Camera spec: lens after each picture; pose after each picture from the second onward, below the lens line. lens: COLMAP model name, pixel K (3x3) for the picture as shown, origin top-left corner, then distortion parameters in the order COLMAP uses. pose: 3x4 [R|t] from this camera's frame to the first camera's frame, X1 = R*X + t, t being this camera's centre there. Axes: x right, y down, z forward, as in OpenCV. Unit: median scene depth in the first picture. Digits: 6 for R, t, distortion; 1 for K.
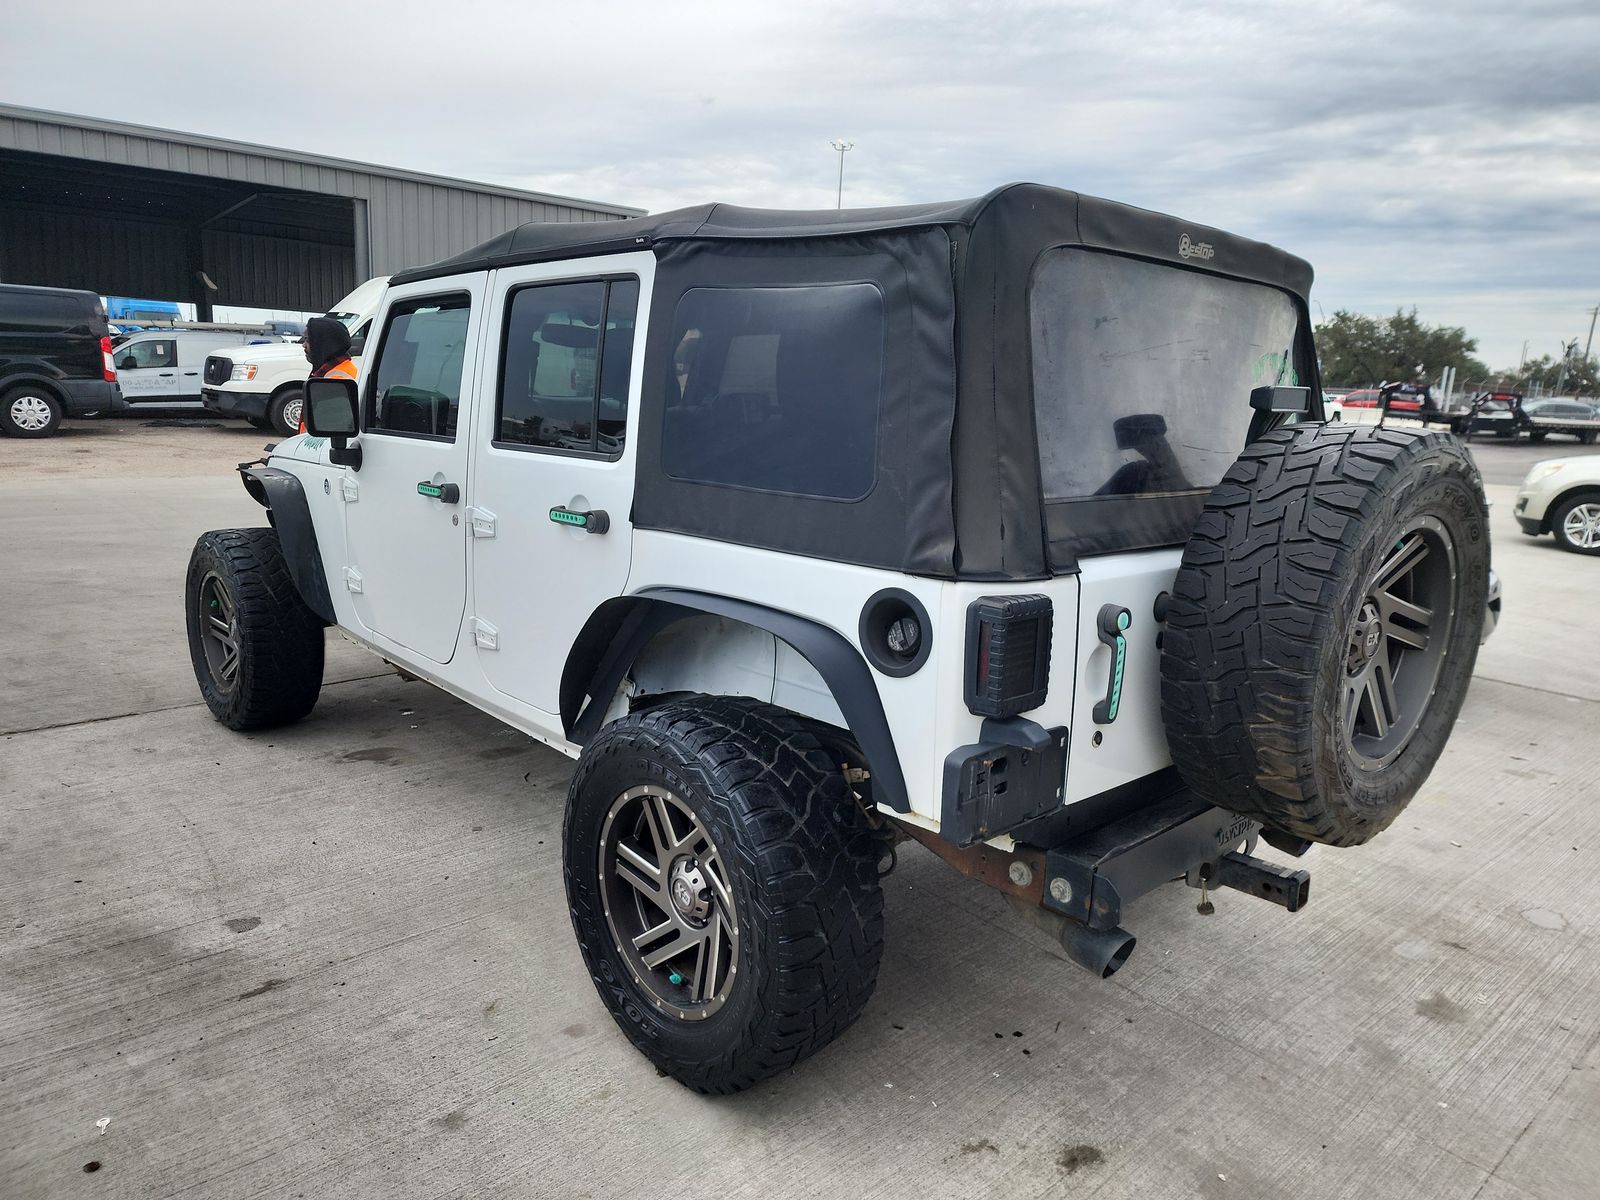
lens RADIAL K [[1070.8, 0, 800.0], [0, 1070.8, 600.0], [0, 0, 1]] dist [0.067996, -0.061250]
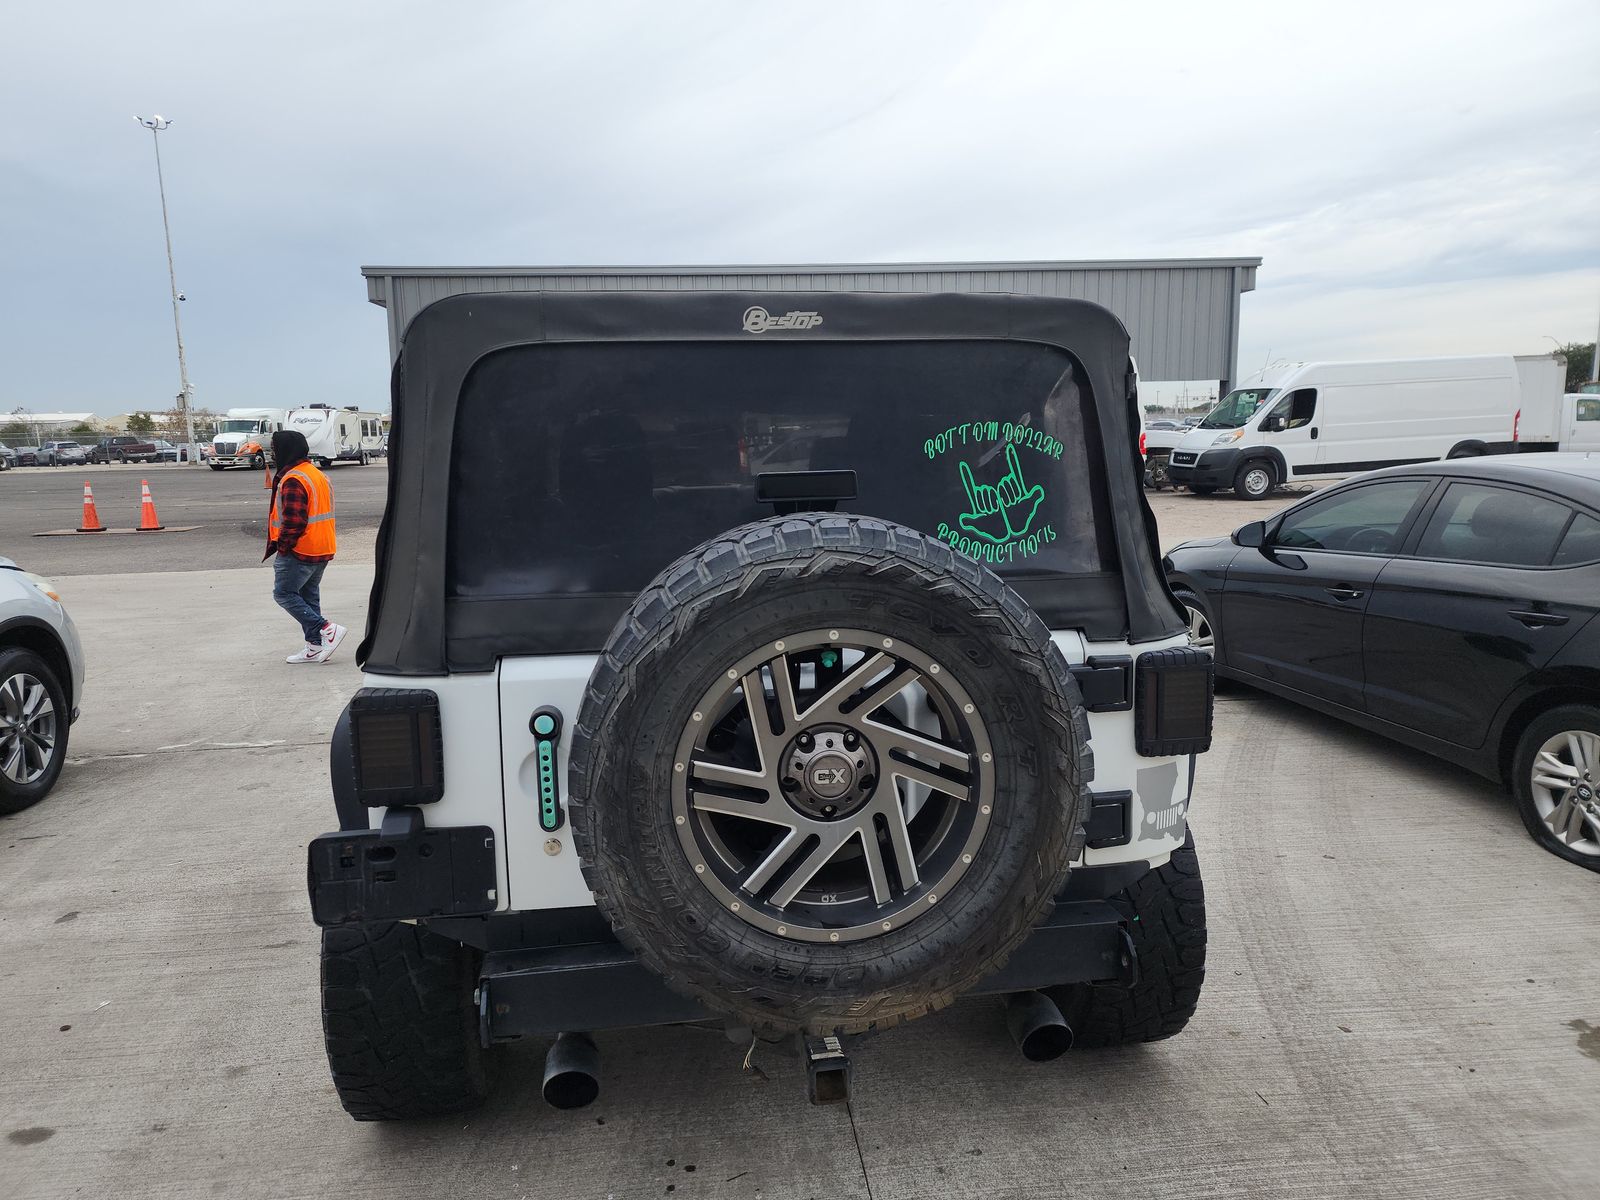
lens RADIAL K [[1070.8, 0, 800.0], [0, 1070.8, 600.0], [0, 0, 1]] dist [0.067996, -0.061250]
pose [[0.809086, 0.028460, -0.587001, 1.035850], [-0.062565, 0.997322, -0.037883, -0.068815], [0.584350, 0.067376, 0.808700, 0.350525]]
